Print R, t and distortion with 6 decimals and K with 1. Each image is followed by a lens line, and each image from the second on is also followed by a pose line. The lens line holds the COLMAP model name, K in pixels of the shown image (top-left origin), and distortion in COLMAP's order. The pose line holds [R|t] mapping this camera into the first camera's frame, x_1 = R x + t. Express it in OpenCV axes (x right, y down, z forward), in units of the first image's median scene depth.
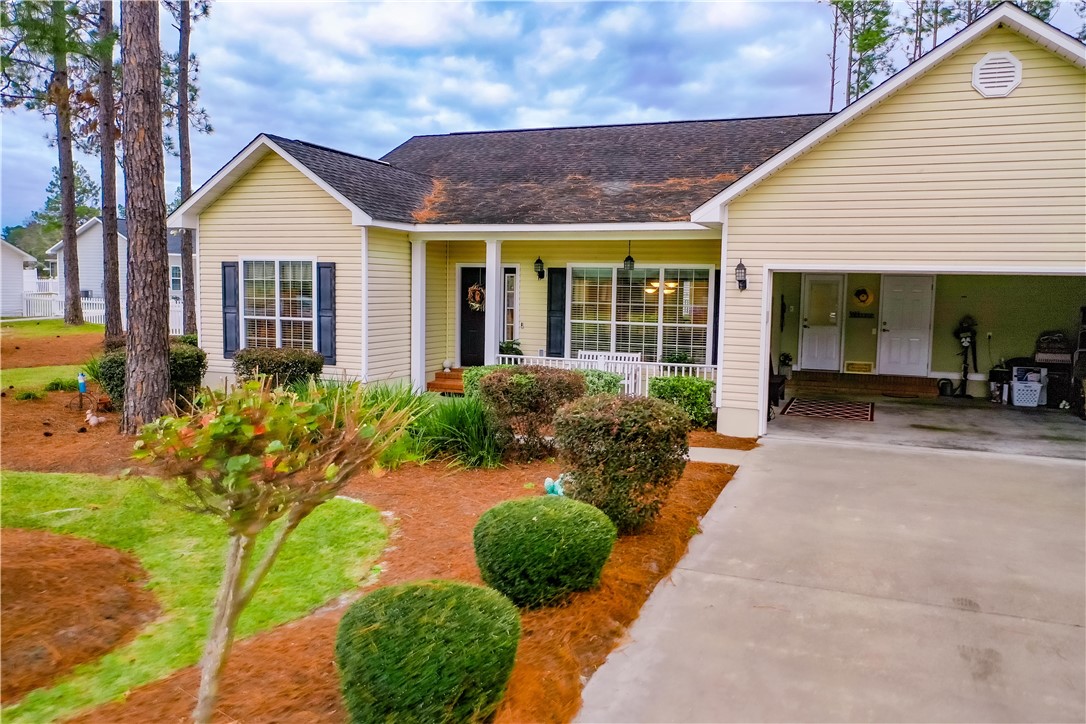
lens RADIAL K [[855.3, 0, 540.0], [0, 855.3, 360.4], [0, 0, 1]] dist [-0.001498, 0.000622]
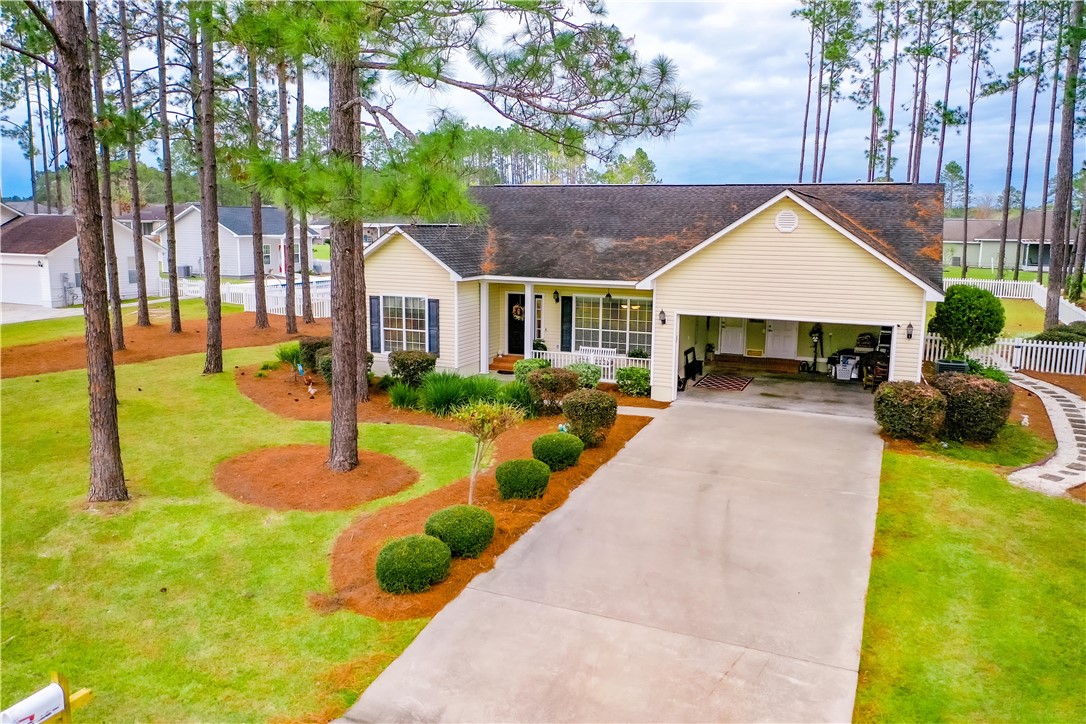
lens RADIAL K [[855.3, 0, 540.0], [0, 855.3, 360.4], [0, 0, 1]] dist [-0.001498, 0.000622]
pose [[0.999762, -0.002785, -0.021634, 0.003421], [0.004376, 0.997259, 0.073859, -0.113213], [0.021369, -0.073936, 0.997034, -0.708691]]
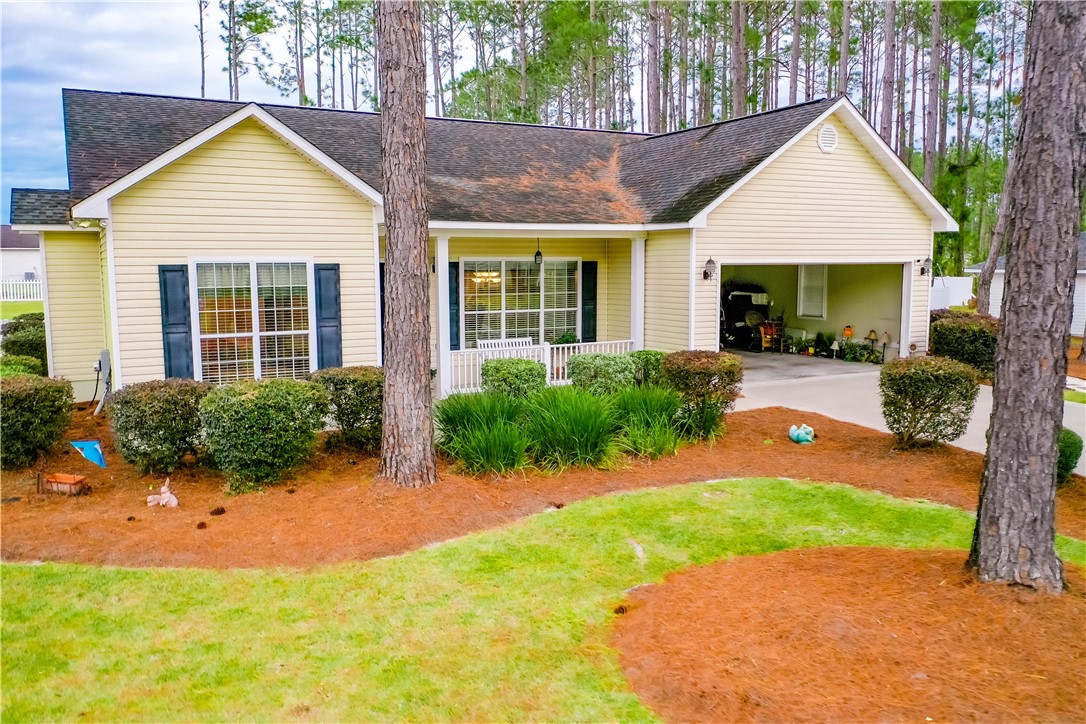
lens RADIAL K [[855.3, 0, 540.0], [0, 855.3, 360.4], [0, 0, 1]] dist [-0.001498, 0.000622]
pose [[0.635637, -0.111311, 0.763921, -0.749348], [0.084294, 0.993641, 0.074645, -0.061824], [-0.767372, 0.016947, 0.640978, 0.278359]]
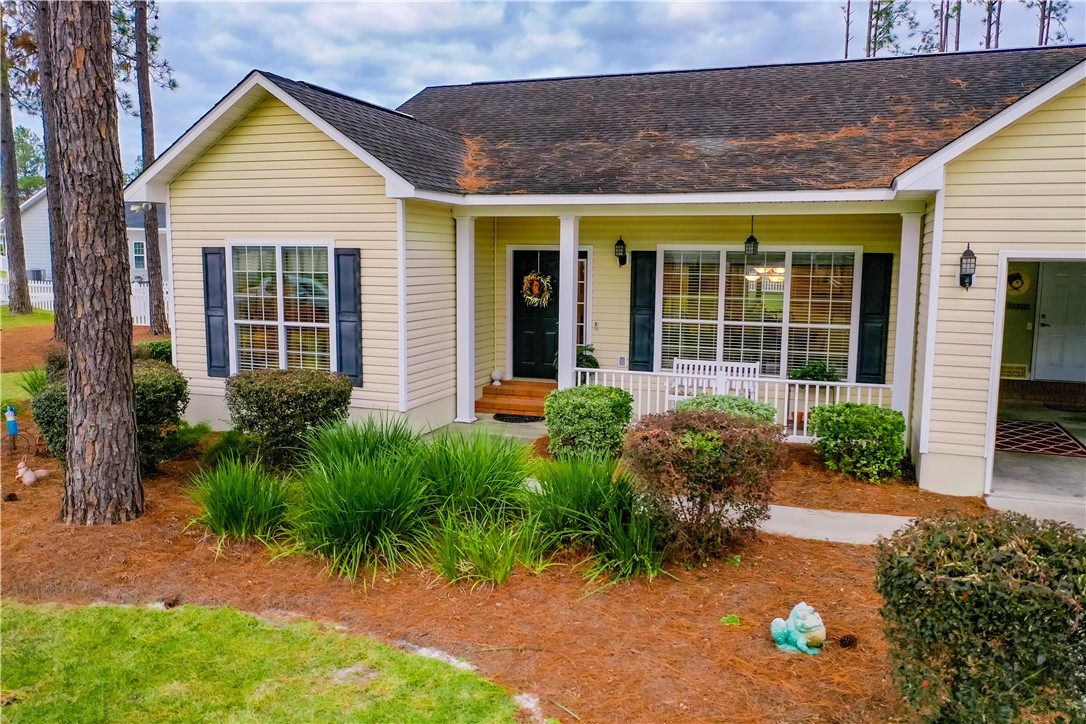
lens RADIAL K [[855.3, 0, 540.0], [0, 855.3, 360.4], [0, 0, 1]] dist [-0.001498, 0.000622]
pose [[0.999339, -0.012914, 0.033978, -0.106535], [0.011676, 0.999270, 0.036372, -0.041371], [-0.034423, -0.035952, 0.998761, 0.246854]]
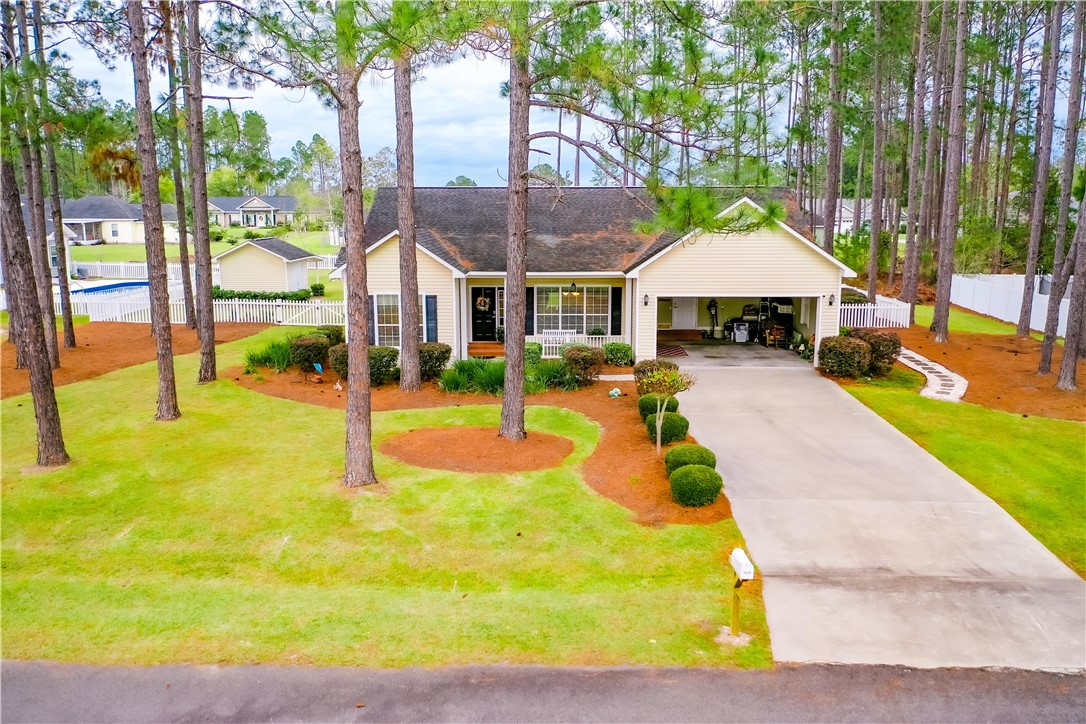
lens RADIAL K [[870.3, 0, 539.9], [0, 870.3, 365.1], [0, 0, 1]] dist [0.005733, -0.001502]
pose [[0.930542, -0.084206, 0.356373, -0.702873], [0.050529, 0.993418, 0.102794, -0.141454], [-0.362683, -0.077647, 0.928672, -0.874844]]
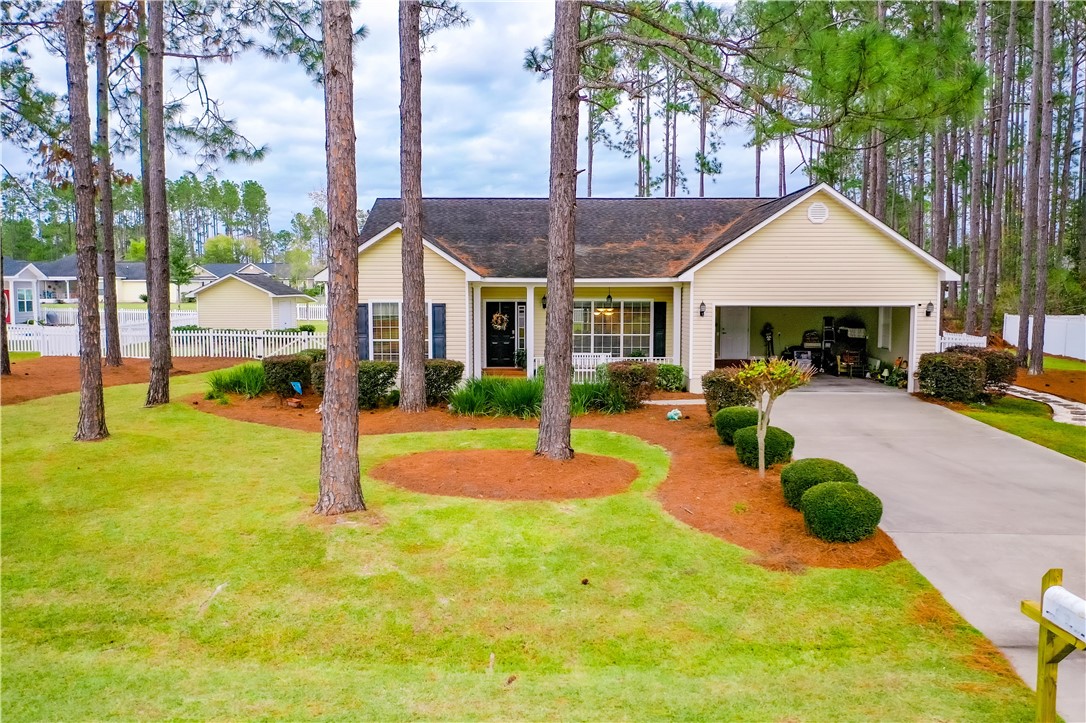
lens RADIAL K [[869.0, 0, 540.4], [0, 869.0, 363.3], [0, 0, 1]] dist [0.001679, 0.004332]
pose [[0.929011, -0.048839, 0.366815, -0.640500], [0.048749, 0.998766, 0.009515, -0.010707], [-0.366827, 0.009042, 0.930245, -0.525080]]
